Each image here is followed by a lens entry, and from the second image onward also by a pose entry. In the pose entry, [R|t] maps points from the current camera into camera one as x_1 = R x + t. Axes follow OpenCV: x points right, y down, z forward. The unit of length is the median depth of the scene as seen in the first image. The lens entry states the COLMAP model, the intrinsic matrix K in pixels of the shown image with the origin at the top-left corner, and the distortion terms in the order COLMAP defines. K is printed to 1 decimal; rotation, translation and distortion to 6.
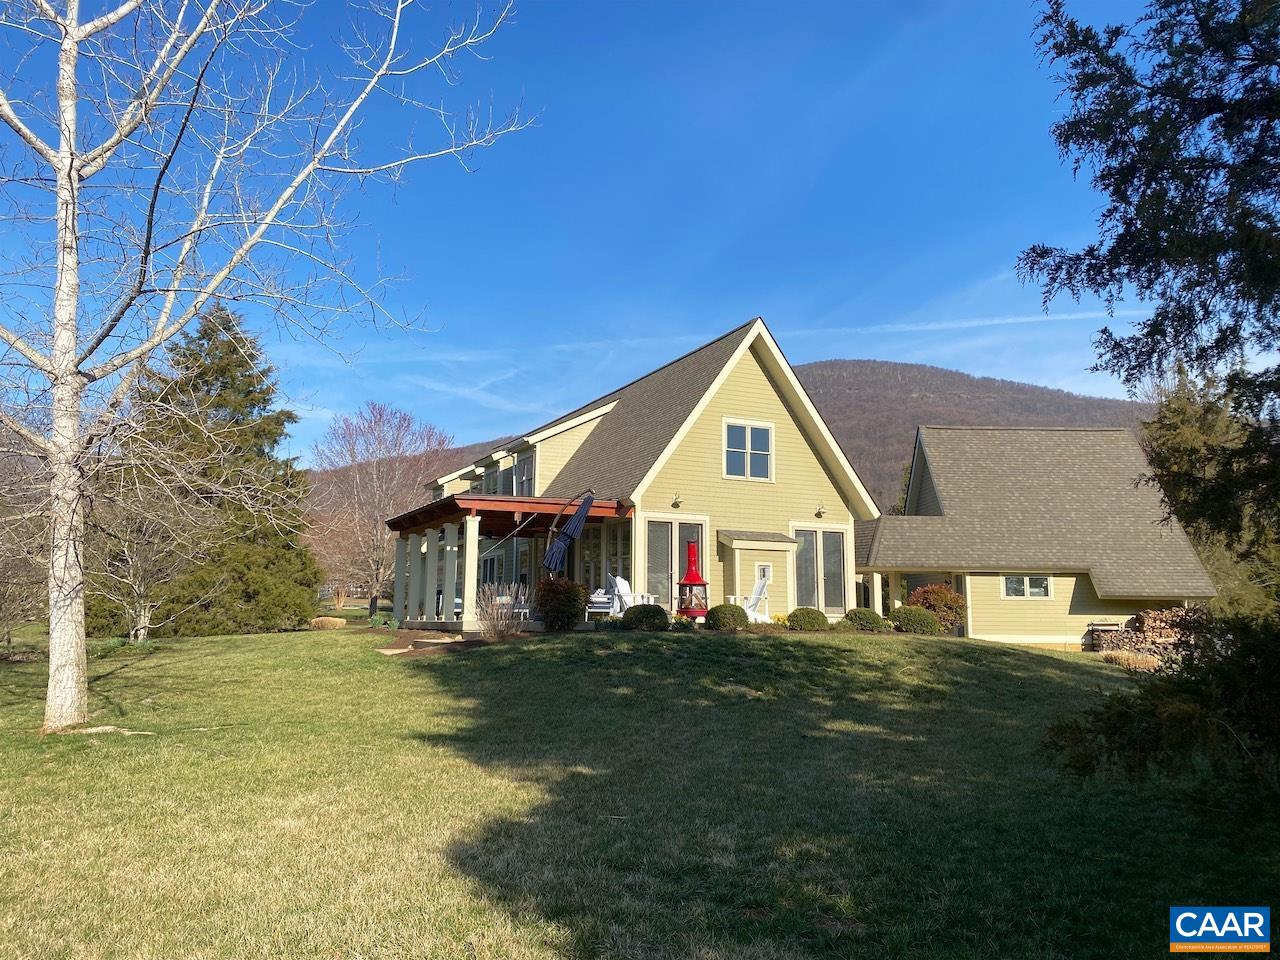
lens RADIAL K [[962.9, 0, 640.0], [0, 962.9, 480.0], [0, 0, 1]] dist [0.097101, -0.098686]
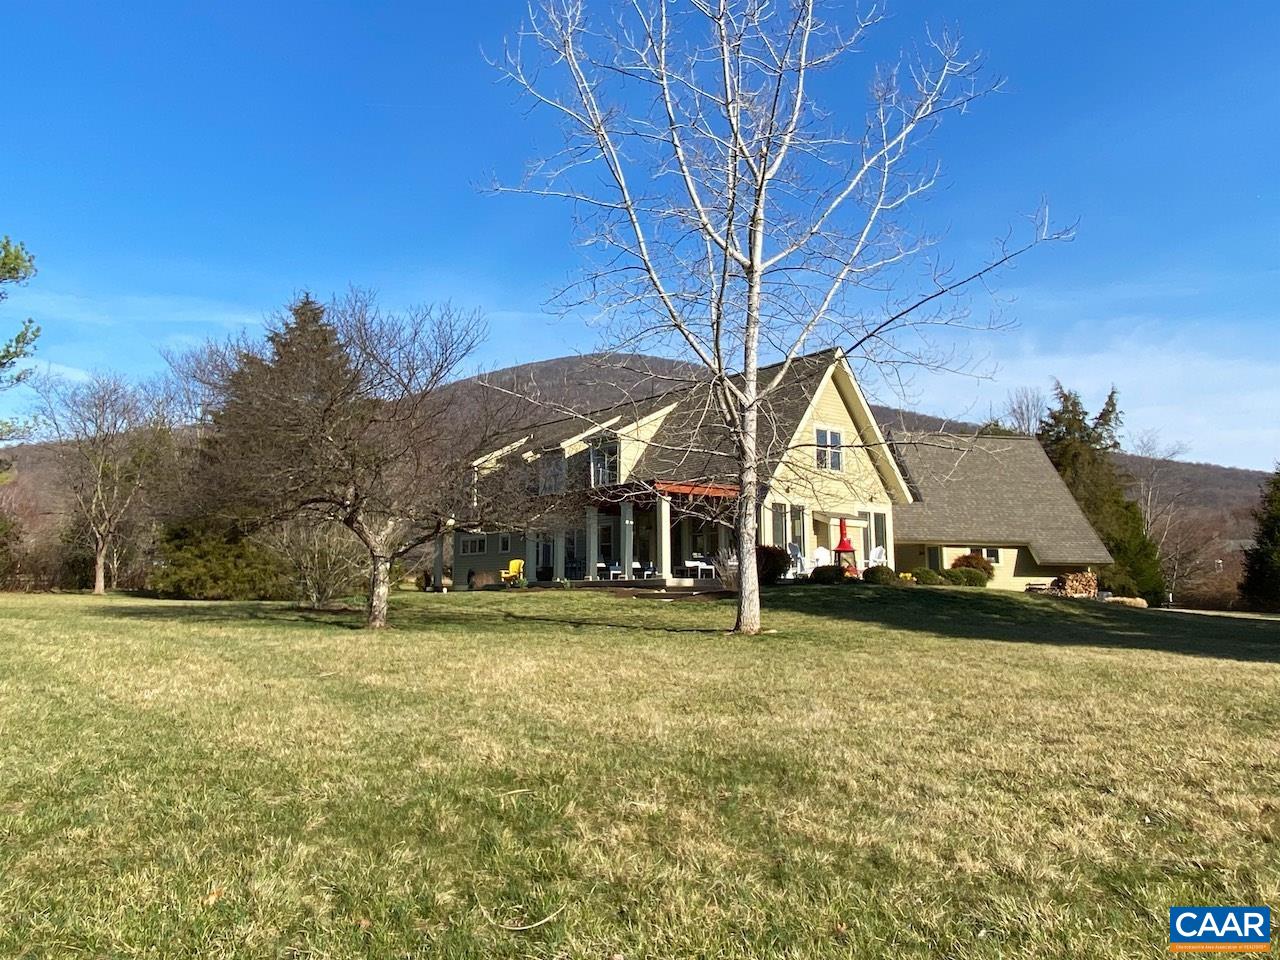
lens RADIAL K [[921.4, 0, 640.0], [0, 921.4, 480.0], [0, 0, 1]] dist [0.103759, 0.000725]
pose [[0.972977, 0.021070, 0.229940, -0.422892], [-0.025528, 0.999539, 0.016429, -0.003523], [-0.229487, -0.021855, 0.973066, -0.153231]]
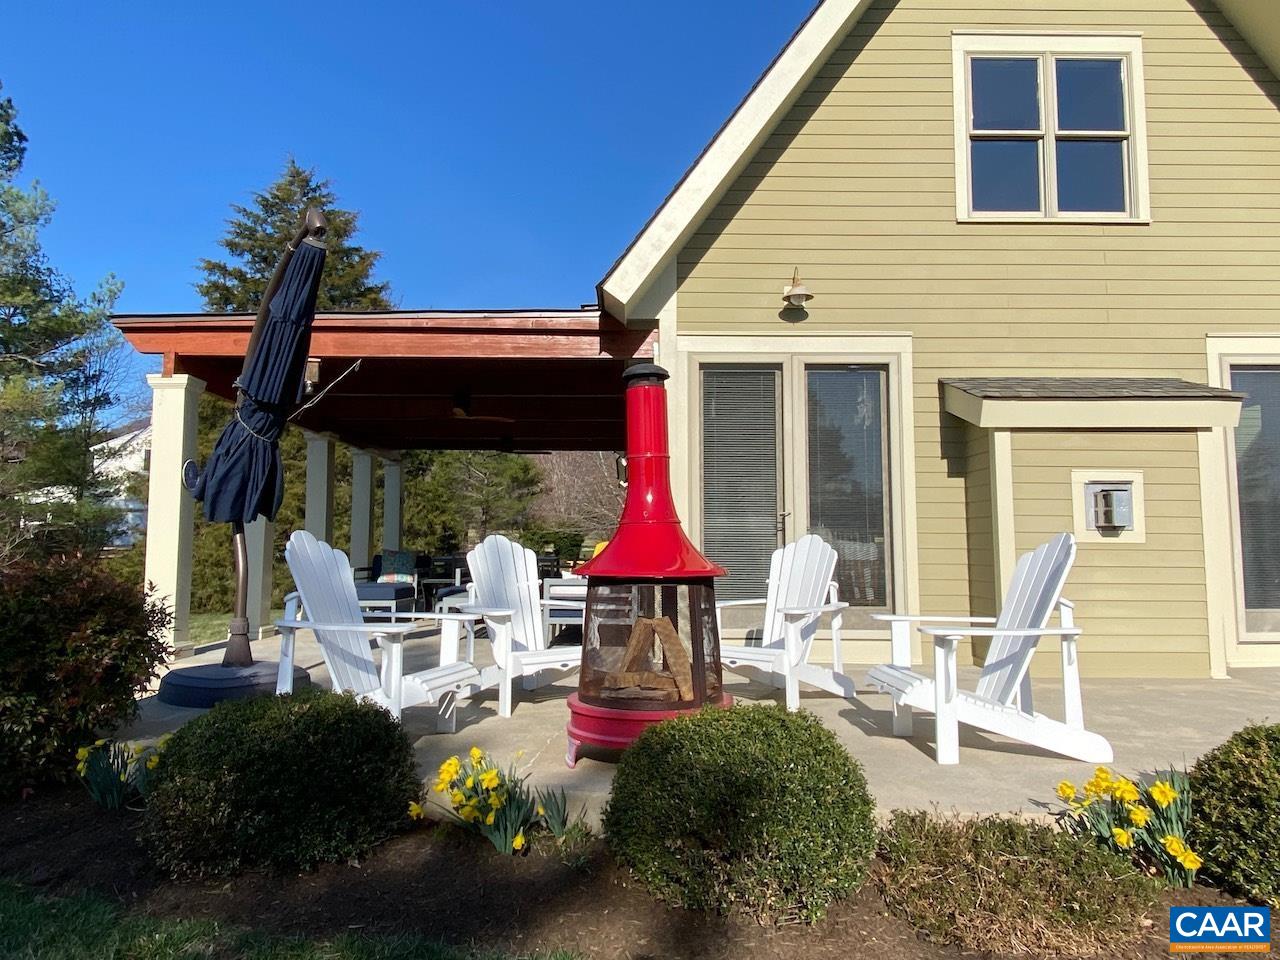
lens RADIAL K [[832.2, 0, 640.0], [0, 832.2, 480.0], [0, 0, 1]] dist [0.002159, -0.000321]
pose [[0.896357, -0.040913, -0.441440, 0.109006], [0.069307, 0.996421, 0.048382, 0.063627], [0.437881, -0.073963, 0.895985, 0.686710]]
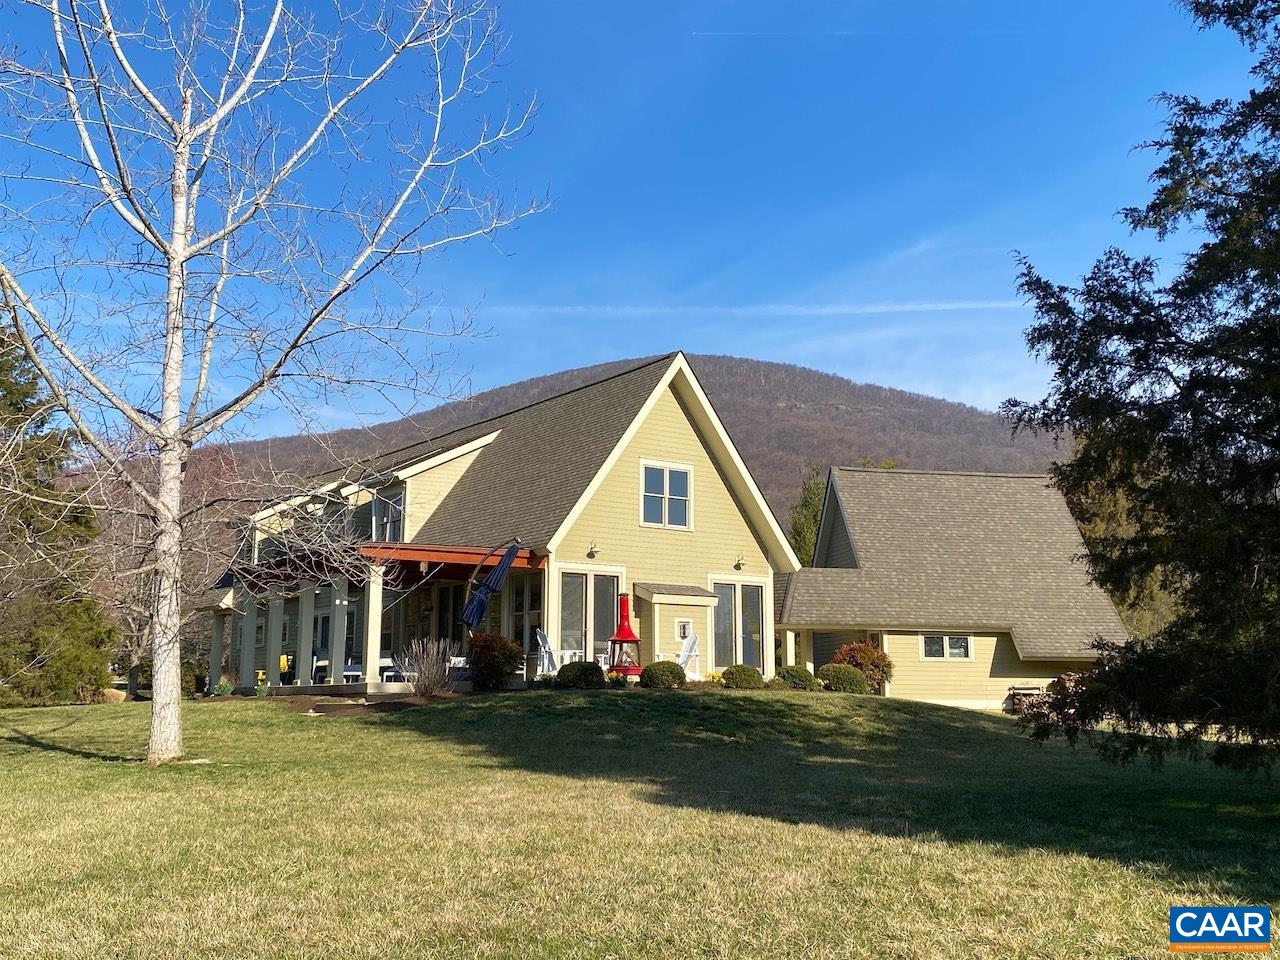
lens RADIAL K [[1321.3, 0, 640.0], [0, 1321.3, 480.0], [0, 0, 1]] dist [0.150682, -0.003229]
pose [[0.985338, 0.021089, 0.169303, -0.125272], [-0.017034, 0.999533, -0.025368, -0.013247], [-0.169759, 0.022113, 0.985237, -0.231613]]
